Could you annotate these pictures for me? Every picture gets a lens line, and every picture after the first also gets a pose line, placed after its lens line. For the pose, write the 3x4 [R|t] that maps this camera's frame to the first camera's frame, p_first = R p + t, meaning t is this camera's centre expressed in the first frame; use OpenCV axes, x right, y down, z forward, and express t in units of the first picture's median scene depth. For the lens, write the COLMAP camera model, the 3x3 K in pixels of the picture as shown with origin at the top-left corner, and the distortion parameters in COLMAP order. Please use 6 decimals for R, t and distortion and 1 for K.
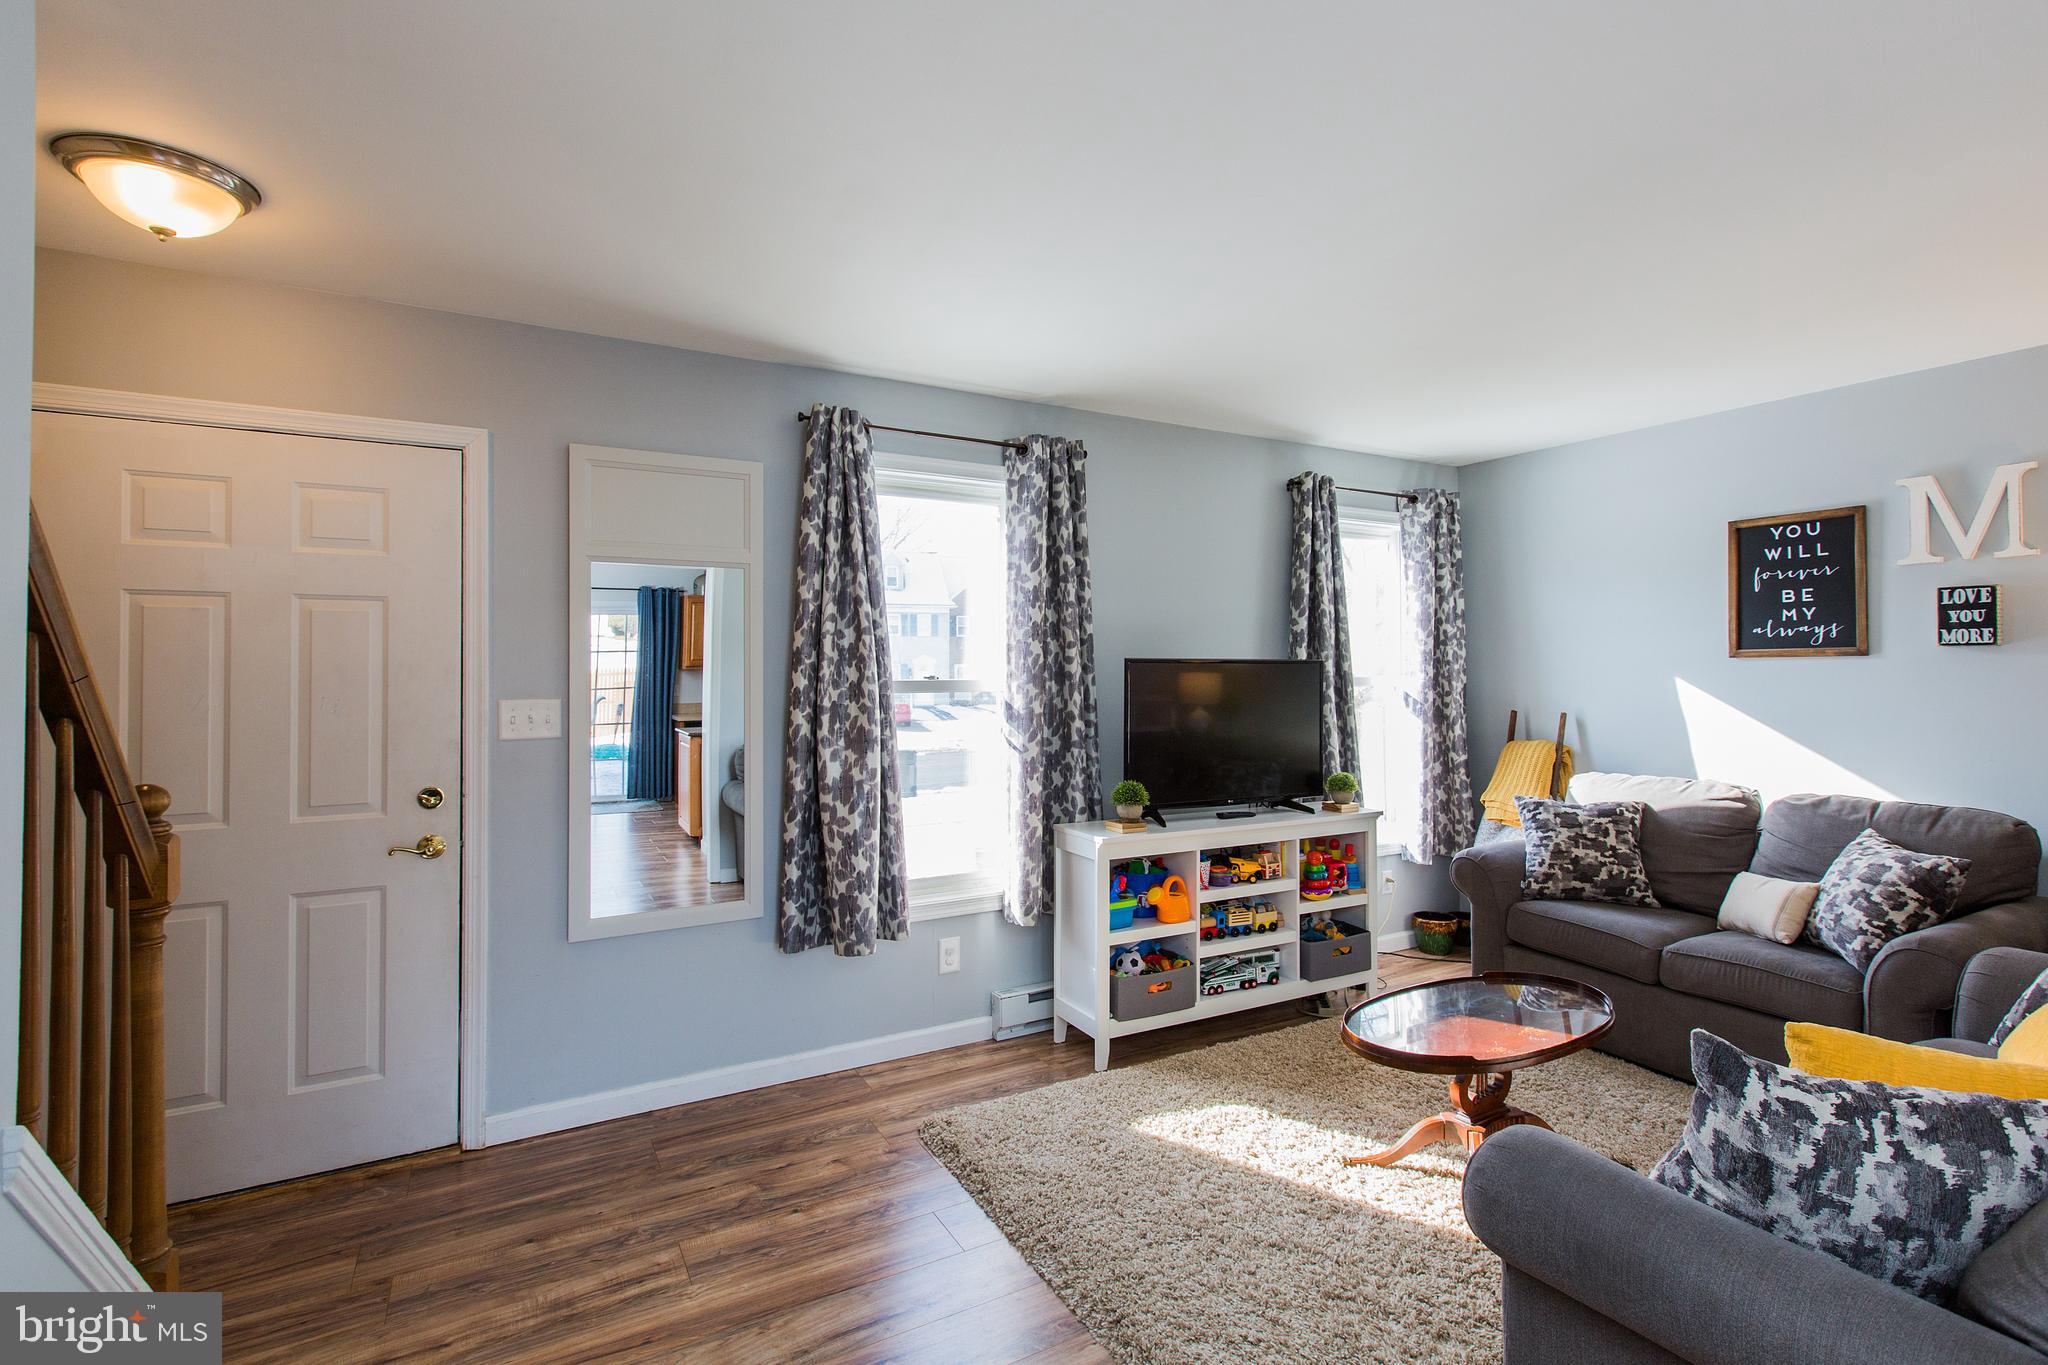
lens RADIAL K [[936.5, 0, 1045.3], [0, 936.5, 661.0], [0, 0, 1]] dist [0.004017, 0.001370]
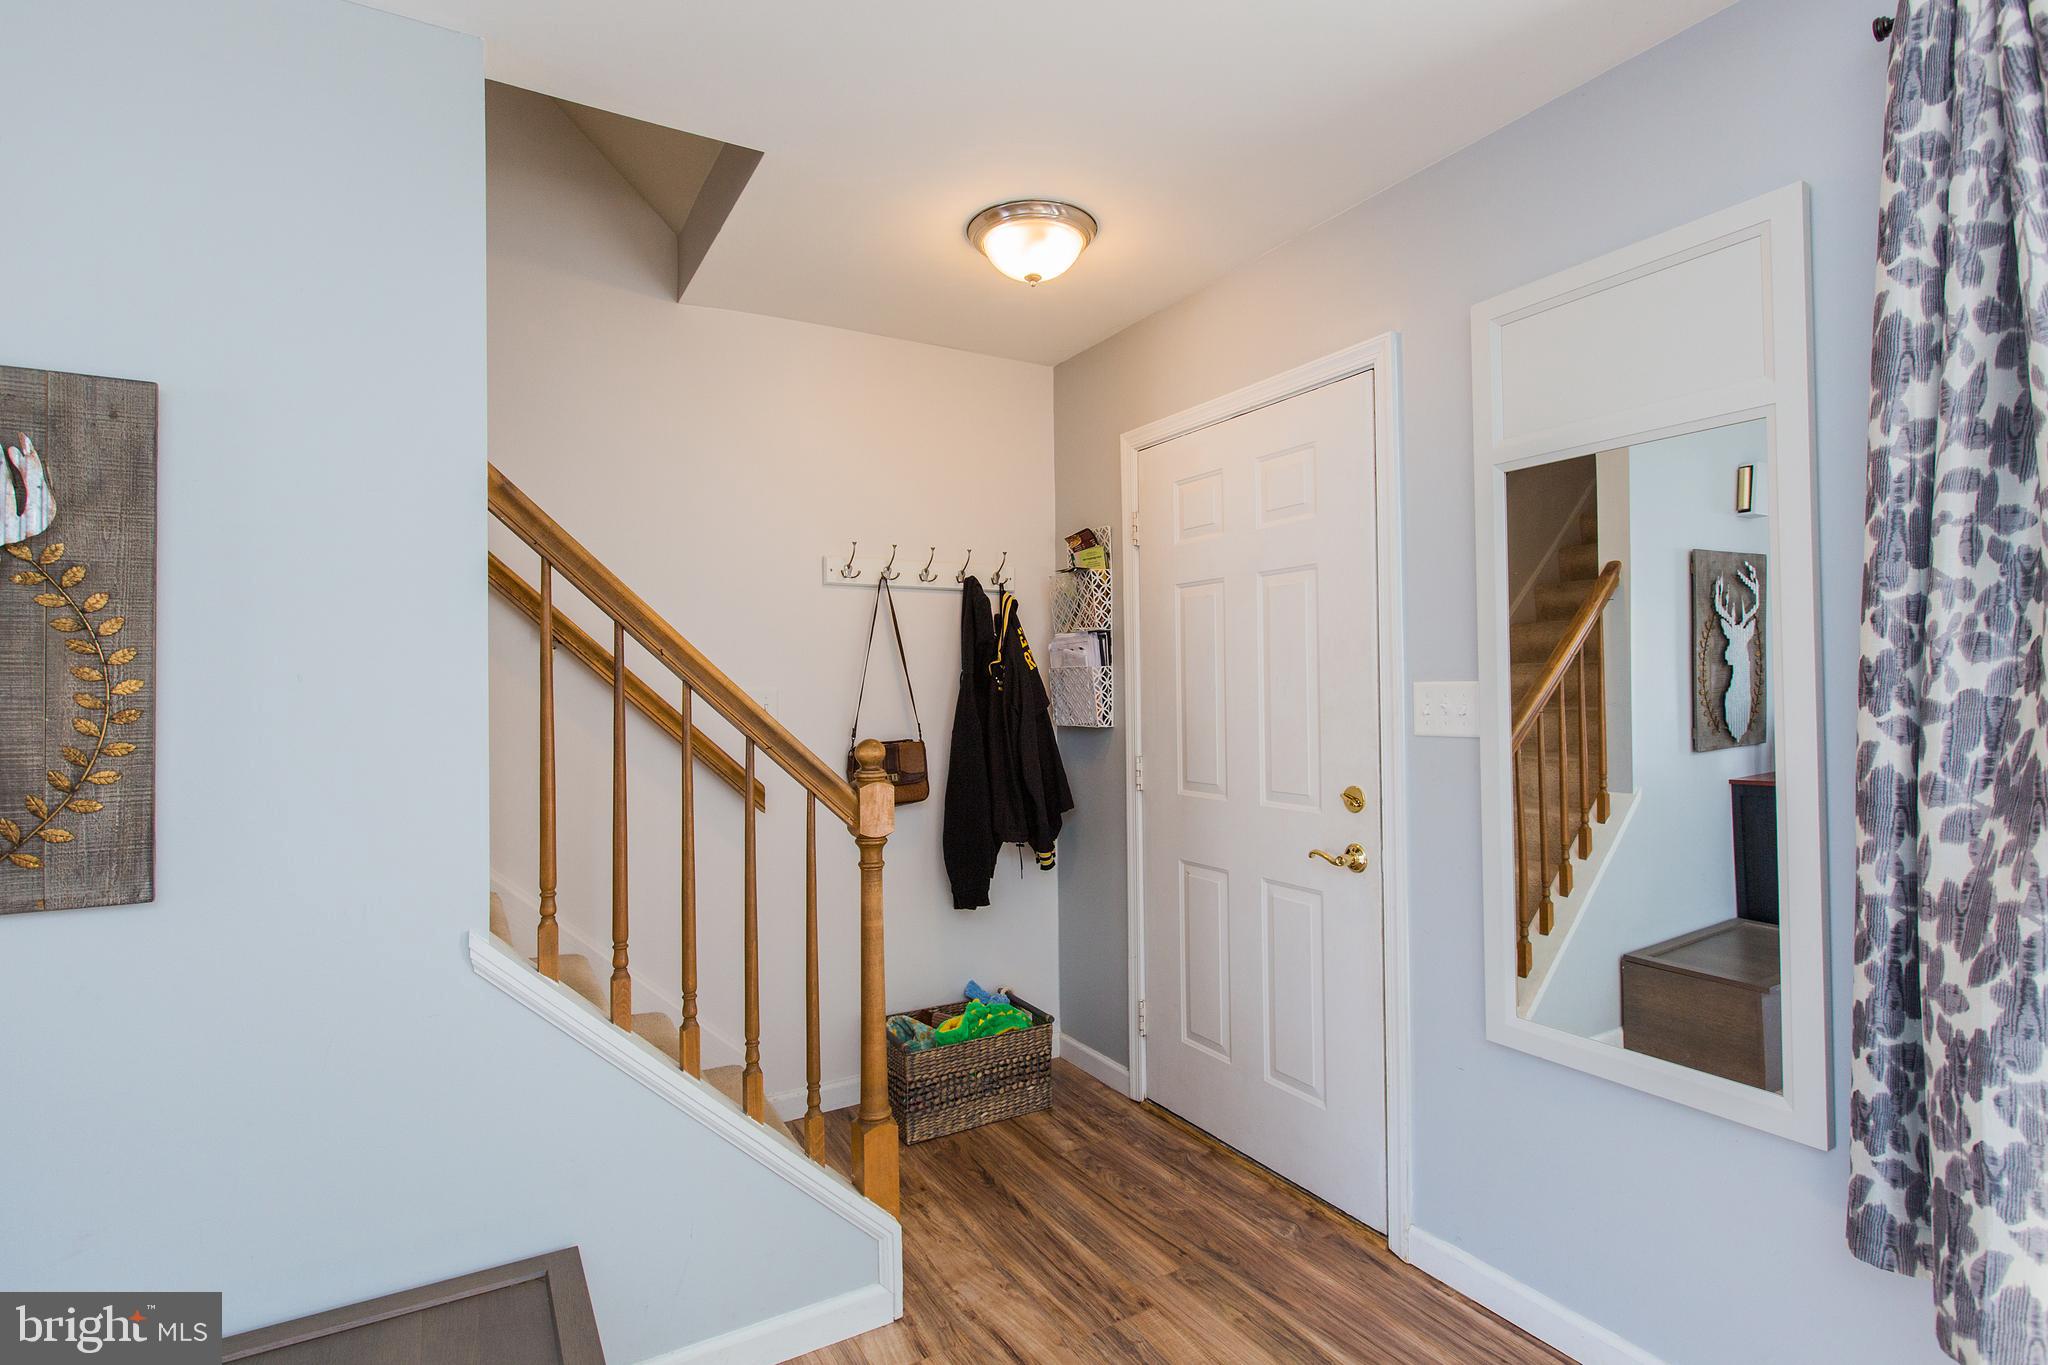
lens RADIAL K [[983.3, 0, 1032.8], [0, 983.3, 676.5], [0, 0, 1]] dist [0.001745, -0.002050]
pose [[0.028791, -0.006460, -0.999565, 0.179982], [0.021403, 0.999754, -0.005845, 0.031549], [0.999356, -0.021225, 0.028922, 0.601536]]
